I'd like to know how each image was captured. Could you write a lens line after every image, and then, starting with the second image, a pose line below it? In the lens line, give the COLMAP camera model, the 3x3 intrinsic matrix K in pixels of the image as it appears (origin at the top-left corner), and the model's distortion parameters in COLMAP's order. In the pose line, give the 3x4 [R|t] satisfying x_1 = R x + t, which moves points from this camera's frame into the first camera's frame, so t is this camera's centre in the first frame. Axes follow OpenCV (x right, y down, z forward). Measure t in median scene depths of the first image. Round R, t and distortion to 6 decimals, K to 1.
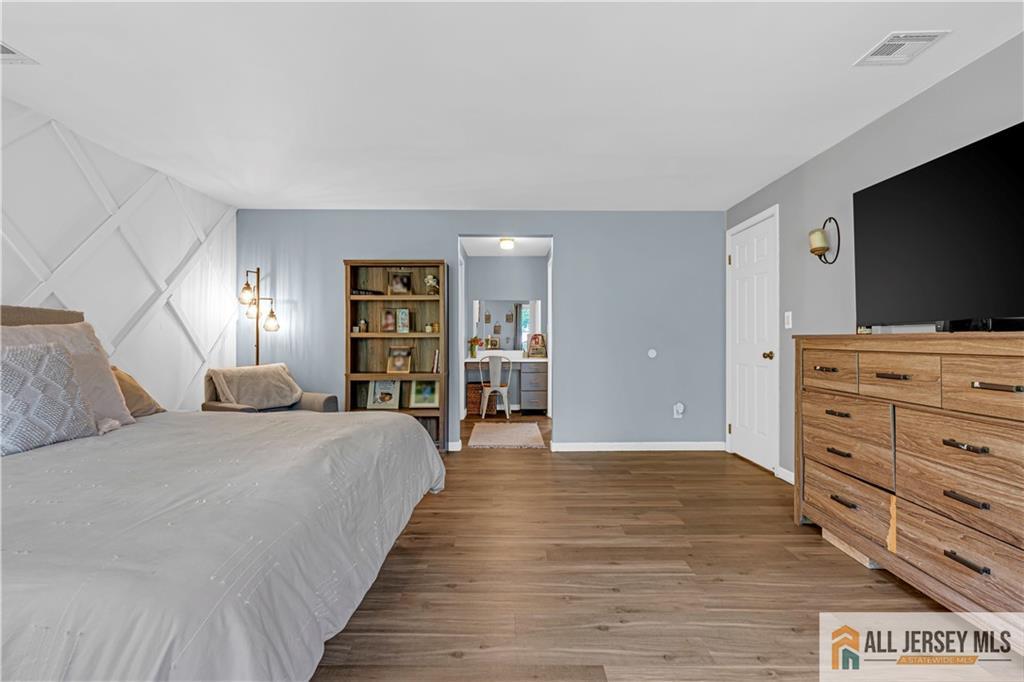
lens RADIAL K [[465.8, 0, 512.0], [0, 465.8, 336.6], [0, 0, 1]] dist [-0.000320, 0.000289]
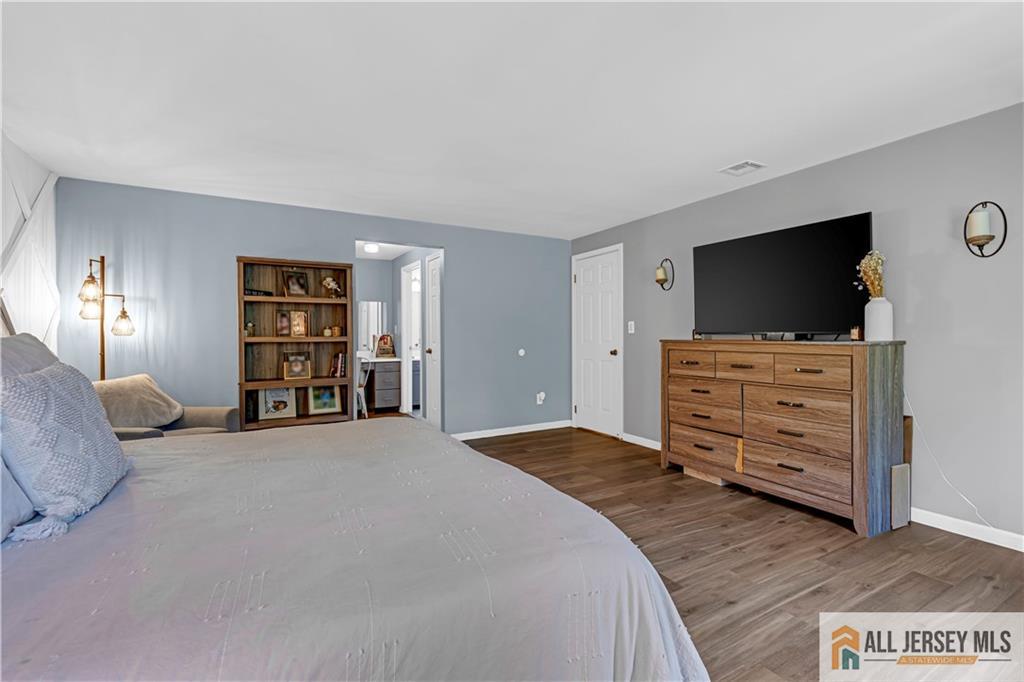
lens RADIAL K [[441.5, 0, 510.4], [0, 441.5, 337.2], [0, 0, 1]] dist [-0.003408, -0.000057]
pose [[0.880223, -0.005119, 0.474532, -0.310890], [0.001062, 0.999961, 0.008818, -0.015856], [-0.474559, -0.007258, 0.880194, 0.003853]]
